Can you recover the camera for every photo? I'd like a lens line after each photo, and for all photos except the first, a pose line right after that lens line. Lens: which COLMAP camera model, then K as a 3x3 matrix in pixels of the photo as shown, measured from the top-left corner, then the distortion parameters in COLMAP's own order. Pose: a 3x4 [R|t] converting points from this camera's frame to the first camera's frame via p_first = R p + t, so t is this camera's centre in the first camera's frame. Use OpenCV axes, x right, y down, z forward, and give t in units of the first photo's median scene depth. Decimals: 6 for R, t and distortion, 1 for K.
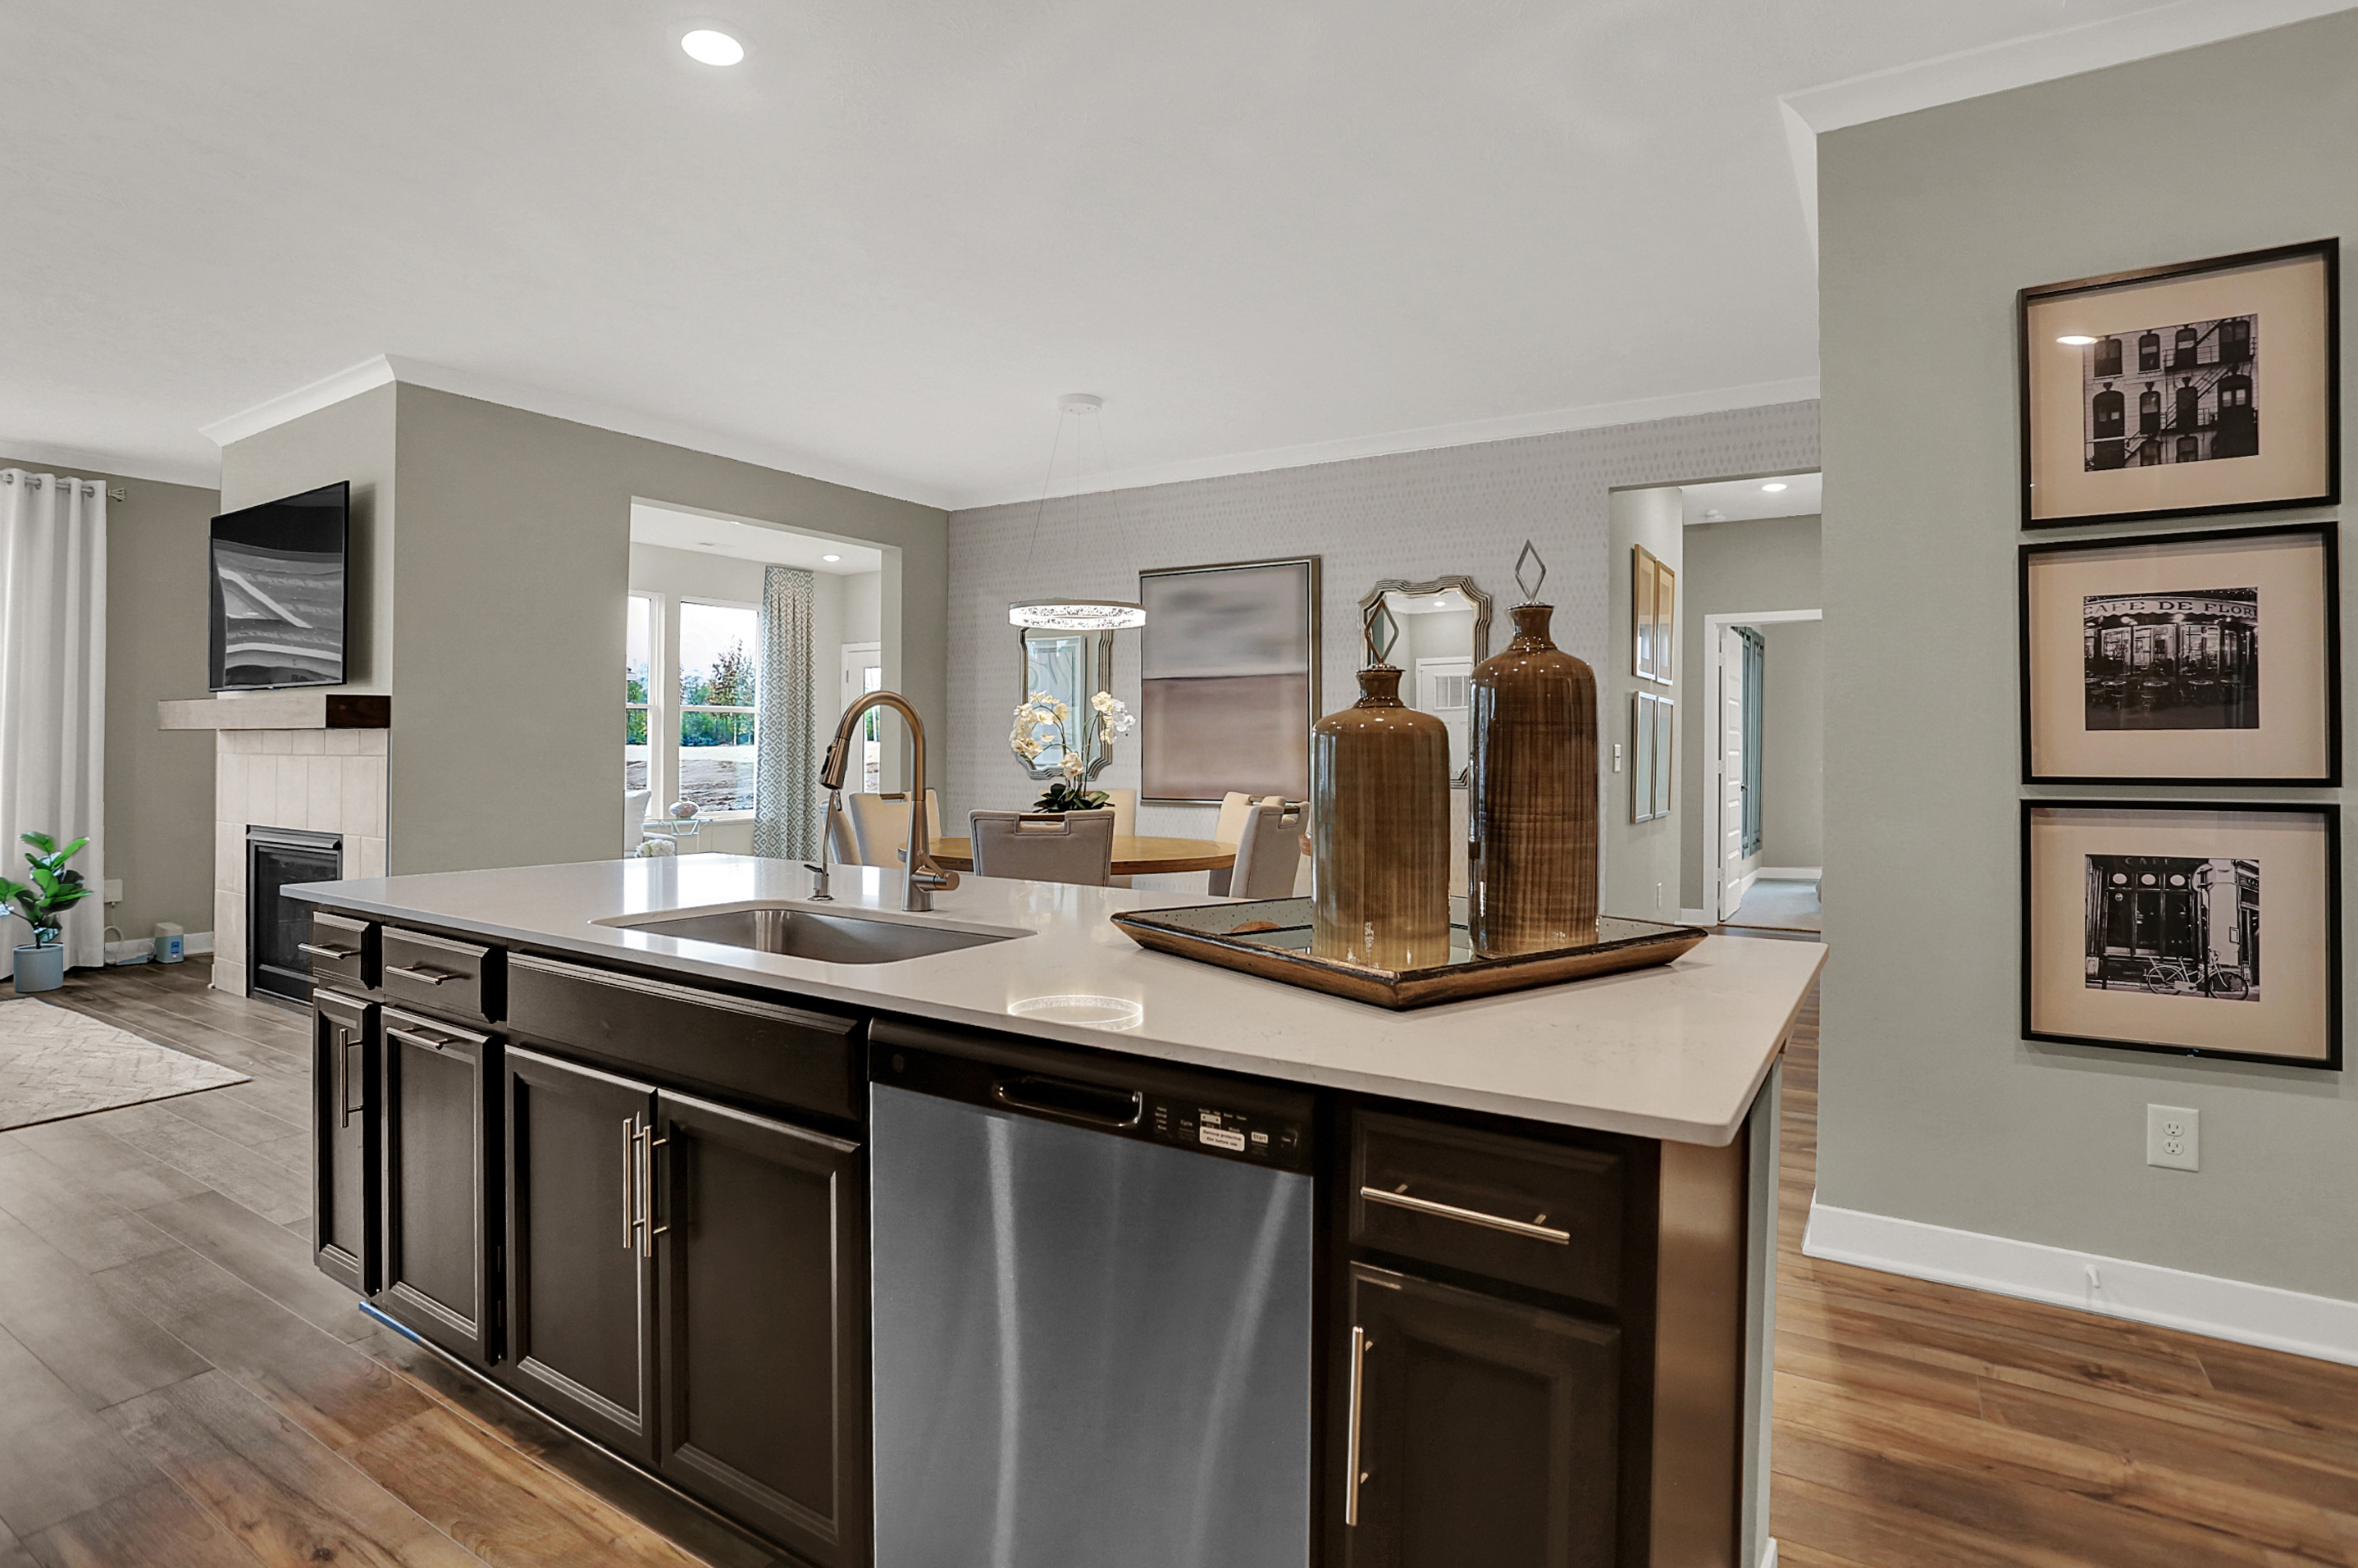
lens RADIAL K [[1188.6, 0, 1188.1], [0, 1188.6, 752.0], [0, 0, 1]] dist [-0.058580, 0.021053]
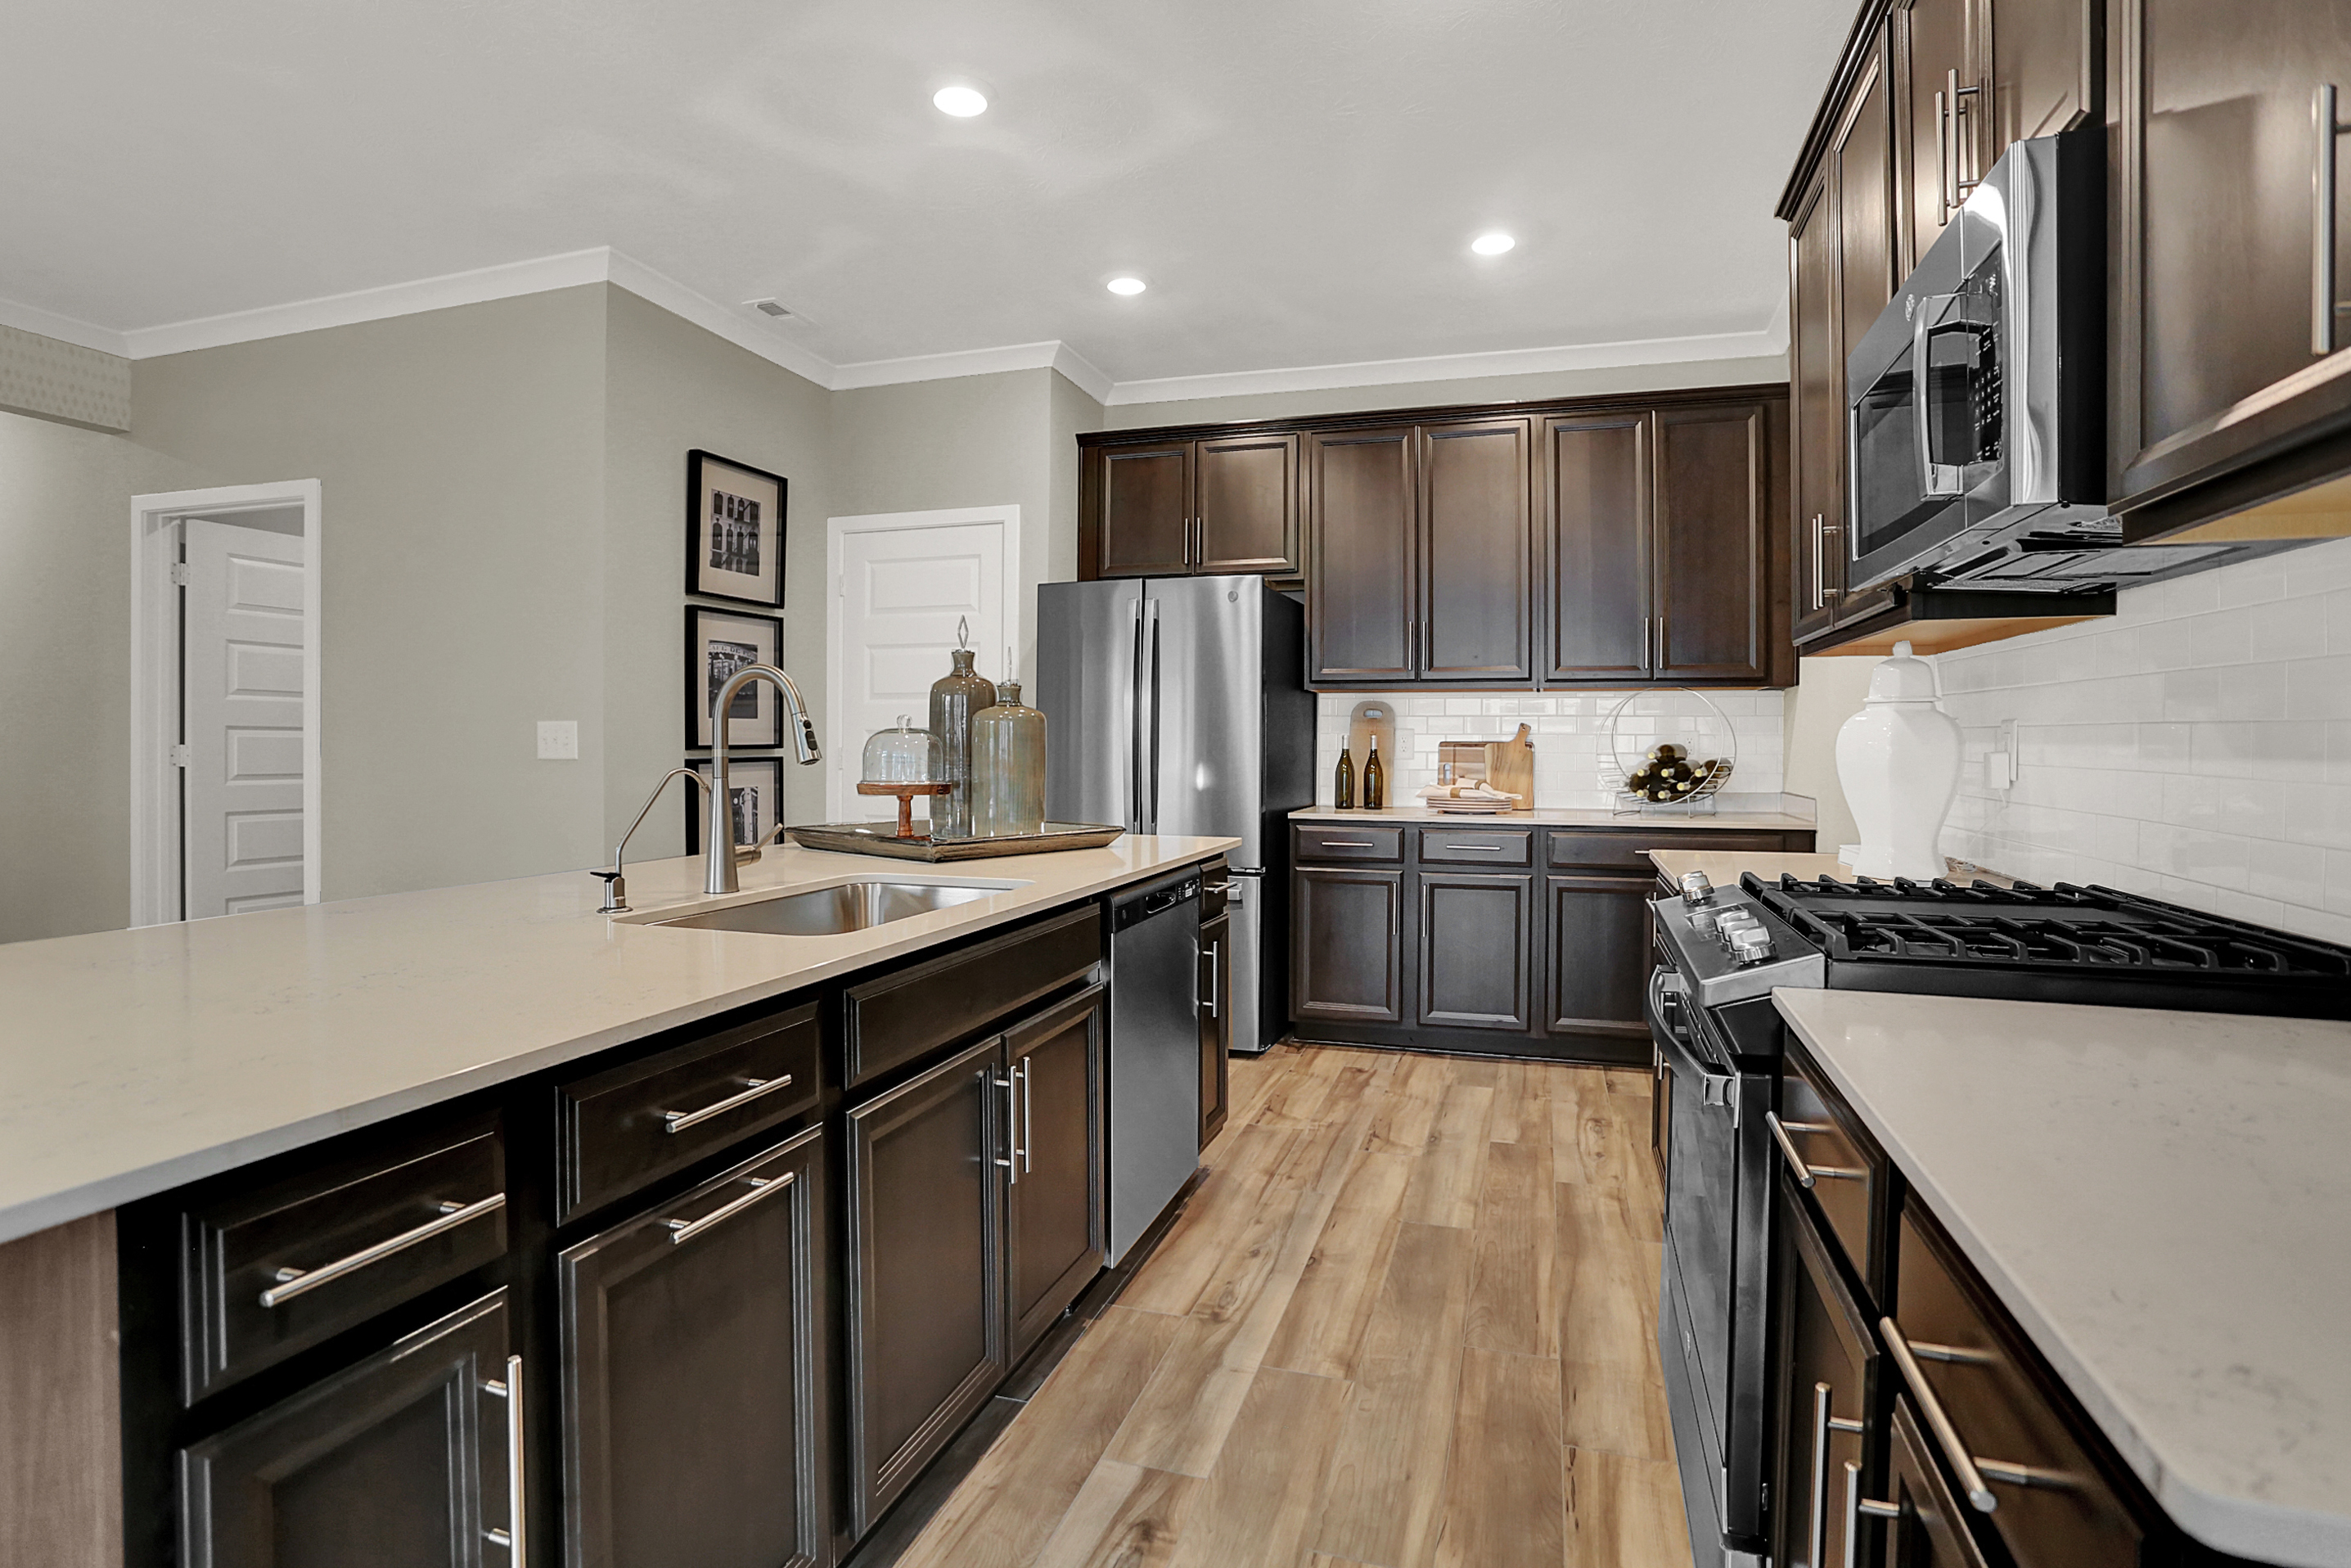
lens RADIAL K [[1185.1, 0, 1159.3], [0, 1185.1, 748.5], [0, 0, 1]] dist [-0.058580, 0.021053]
pose [[-0.236230, -0.011034, 0.971634, -0.487140], [-0.000921, 0.999938, 0.011131, 0.003019], [-0.971697, 0.001735, -0.236226, 0.346961]]
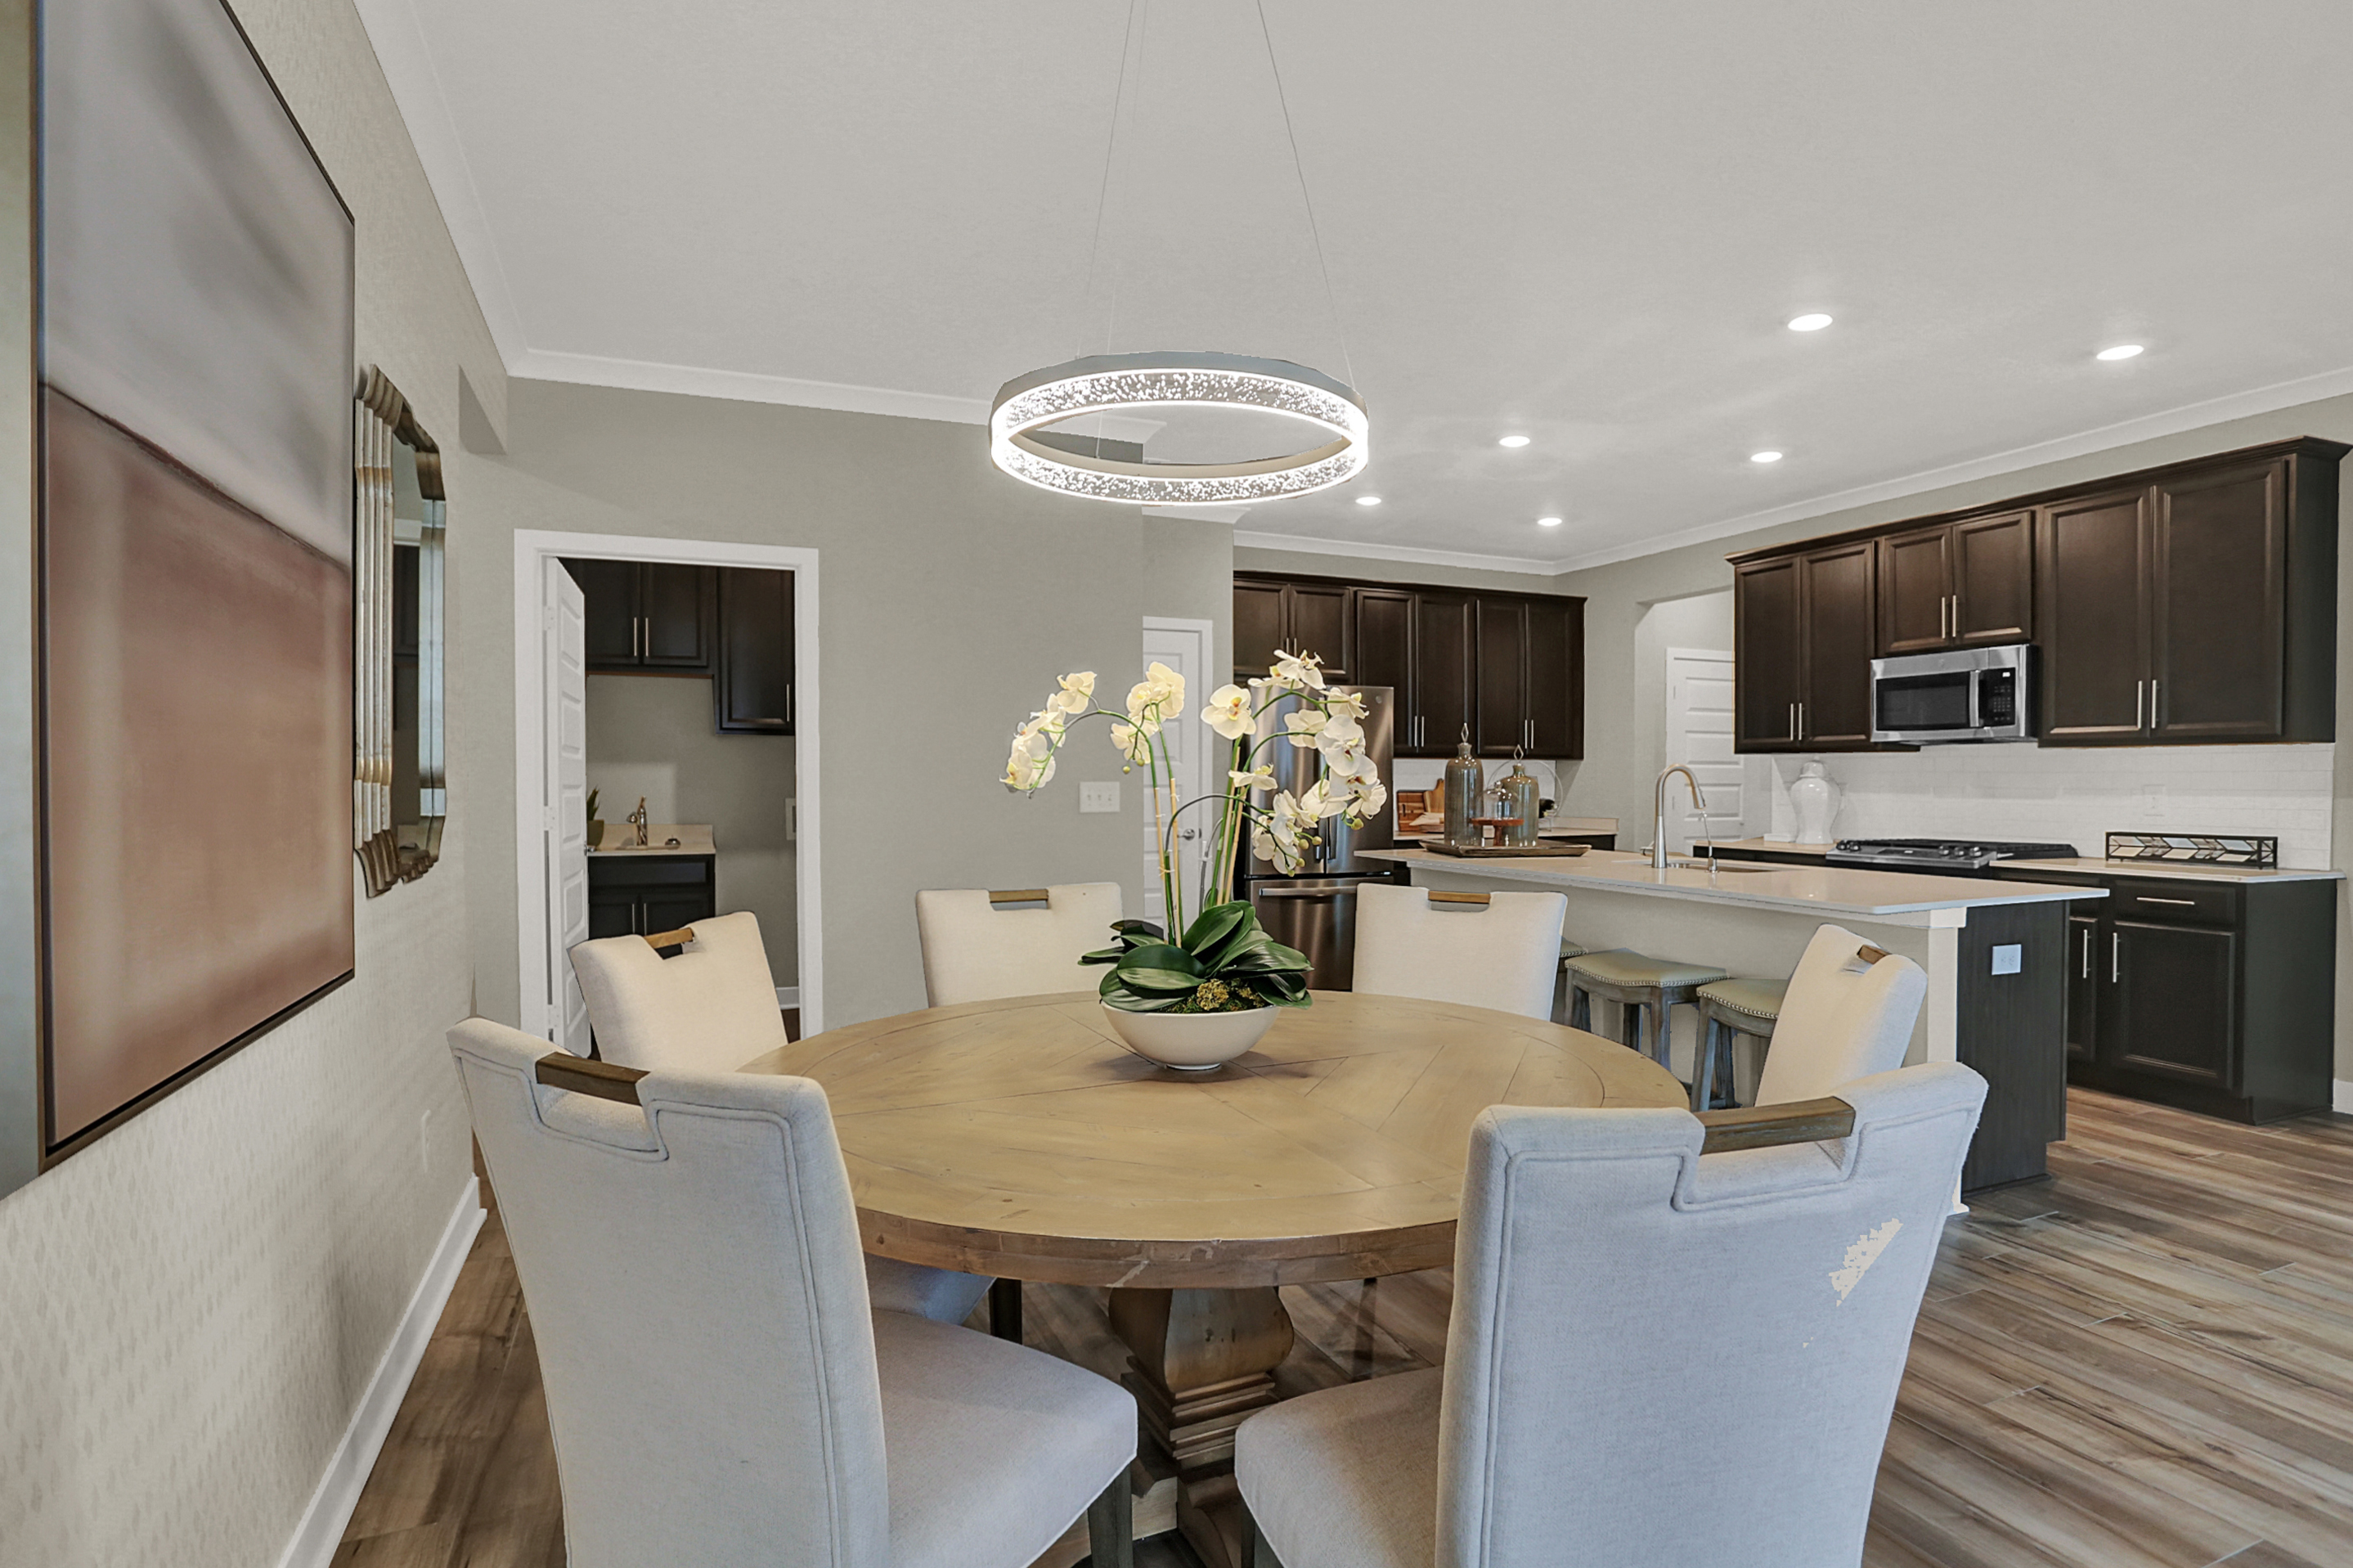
lens RADIAL K [[1186.2, 0, 1206.9], [0, 1186.2, 811.3], [0, 0, 1]] dist [-0.058580, 0.021053]
pose [[-0.823335, -0.020588, 0.567182, -0.293861], [-0.001391, 0.999412, 0.034259, -0.014336], [-0.567554, 0.027418, -0.822880, 1.245216]]
